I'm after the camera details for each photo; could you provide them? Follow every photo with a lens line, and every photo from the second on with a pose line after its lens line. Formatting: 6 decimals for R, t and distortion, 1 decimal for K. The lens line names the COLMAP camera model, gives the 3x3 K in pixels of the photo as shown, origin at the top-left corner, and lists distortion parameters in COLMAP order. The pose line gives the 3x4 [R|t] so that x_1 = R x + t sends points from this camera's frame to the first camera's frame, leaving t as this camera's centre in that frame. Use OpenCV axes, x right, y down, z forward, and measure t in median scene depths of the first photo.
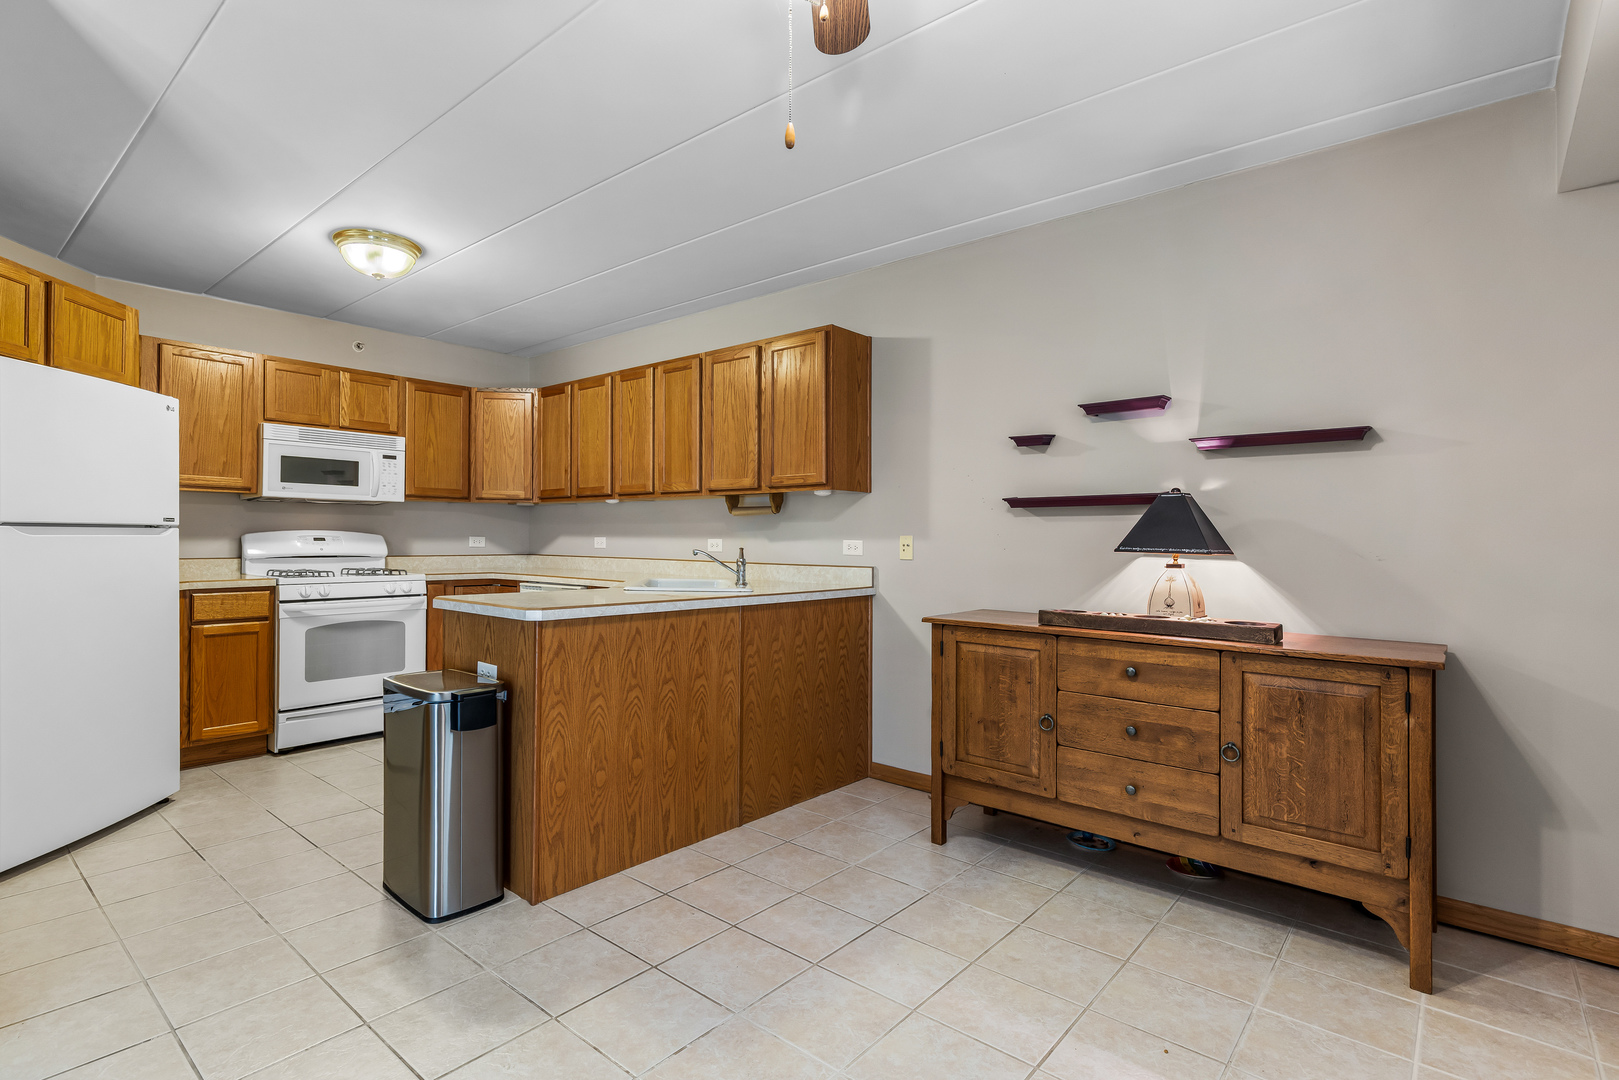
lens RADIAL K [[775.7, 0, 767.0], [0, 775.7, 526.8], [0, 0, 1]] dist [0.007315, -0.001046]
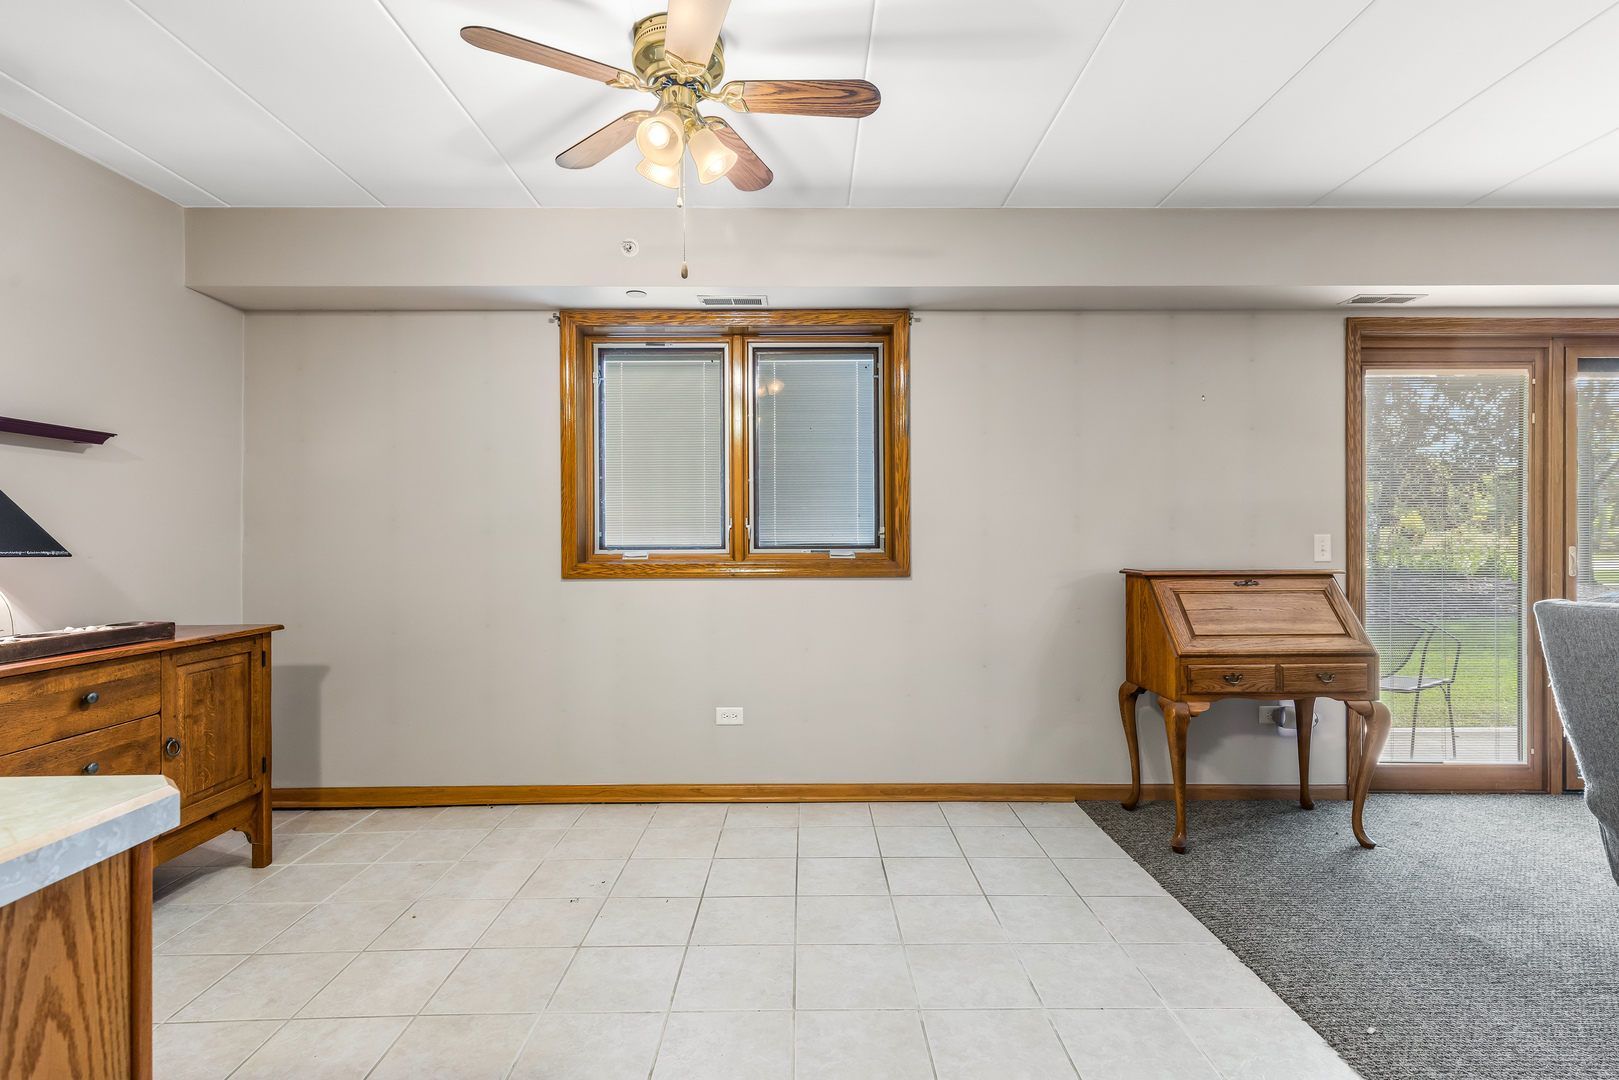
lens RADIAL K [[775.7, 0, 813.3], [0, 775.7, 542.7], [0, 0, 1]] dist [0.007315, -0.001046]
pose [[-0.670979, -0.009046, 0.741421, -0.481952], [-0.011989, 0.999927, 0.001350, 0.006393], [-0.741379, -0.007983, -0.671039, 0.708426]]
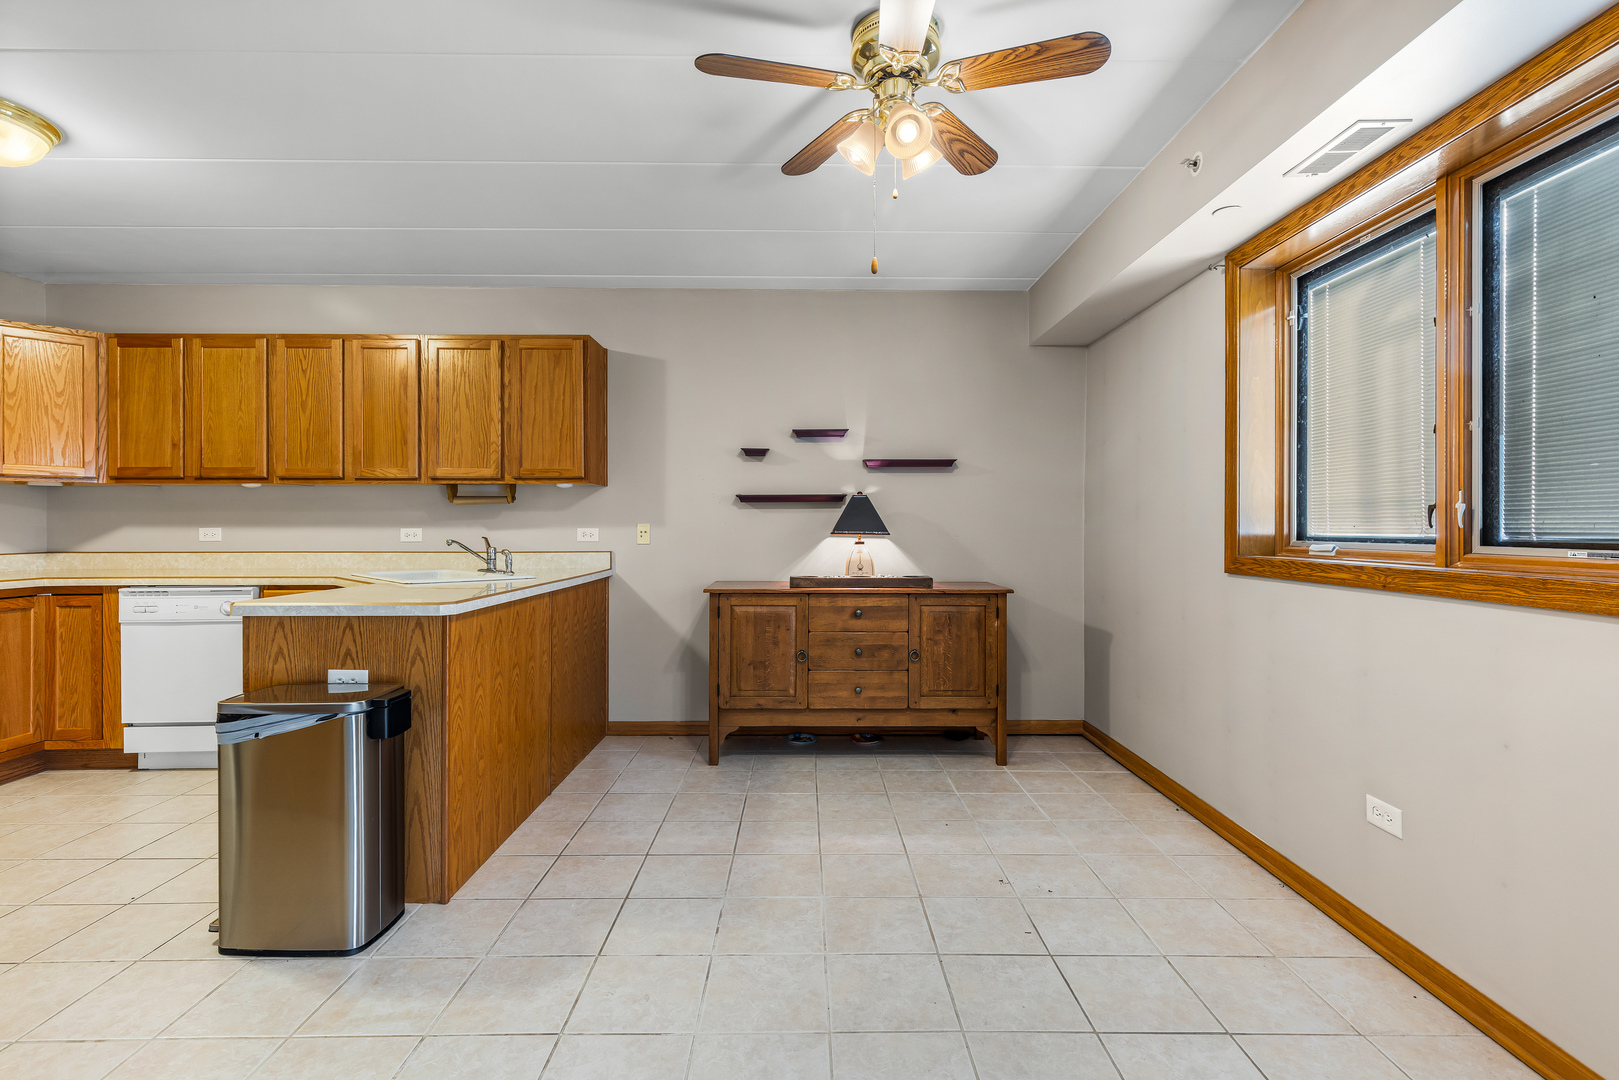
lens RADIAL K [[732.6, 0, 799.3], [0, 732.6, 524.4], [0, 0, 1]] dist [0.012444, -0.001120]
pose [[0.745997, -0.008479, 0.665895, -0.406379], [-0.002455, 0.999877, 0.015482, -0.005937], [-0.665945, -0.013184, 0.745884, 0.009685]]
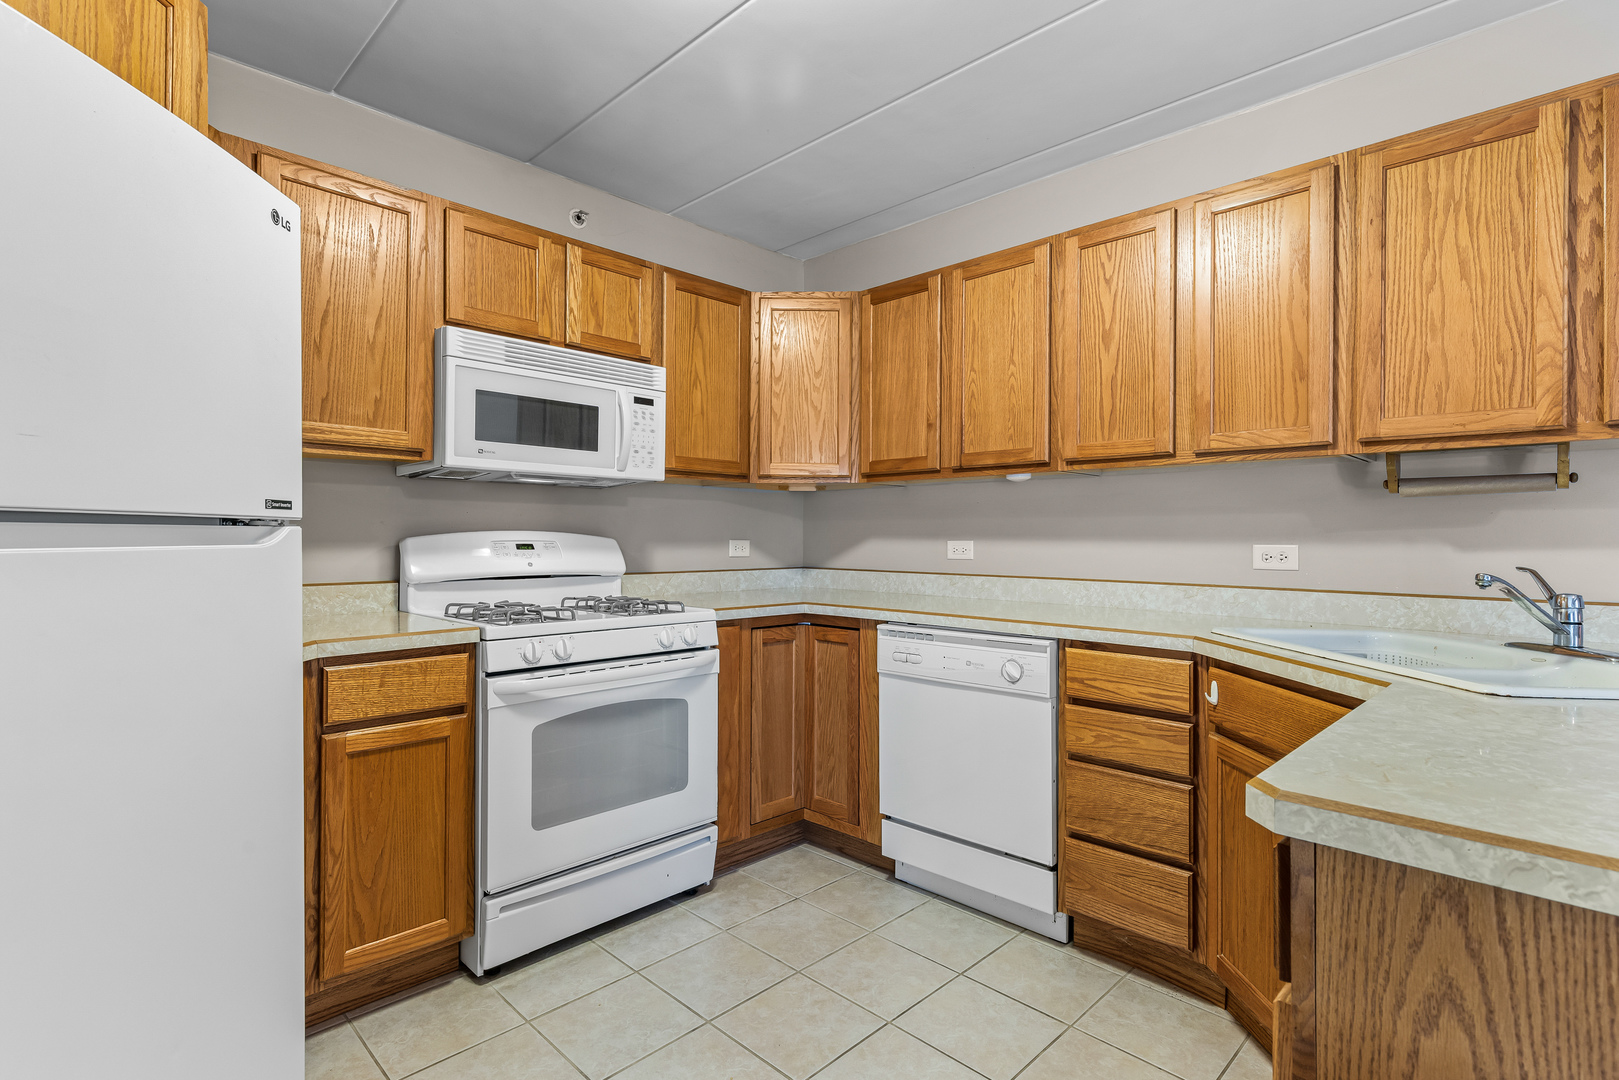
lens RADIAL K [[775.7, 0, 785.9], [0, 775.7, 525.5], [0, 0, 1]] dist [0.007315, -0.001046]
pose [[0.997560, -0.004235, -0.069690, -0.462023], [0.004116, 0.999990, -0.001845, 0.003151], [0.069697, 0.001554, 0.997567, 0.595995]]
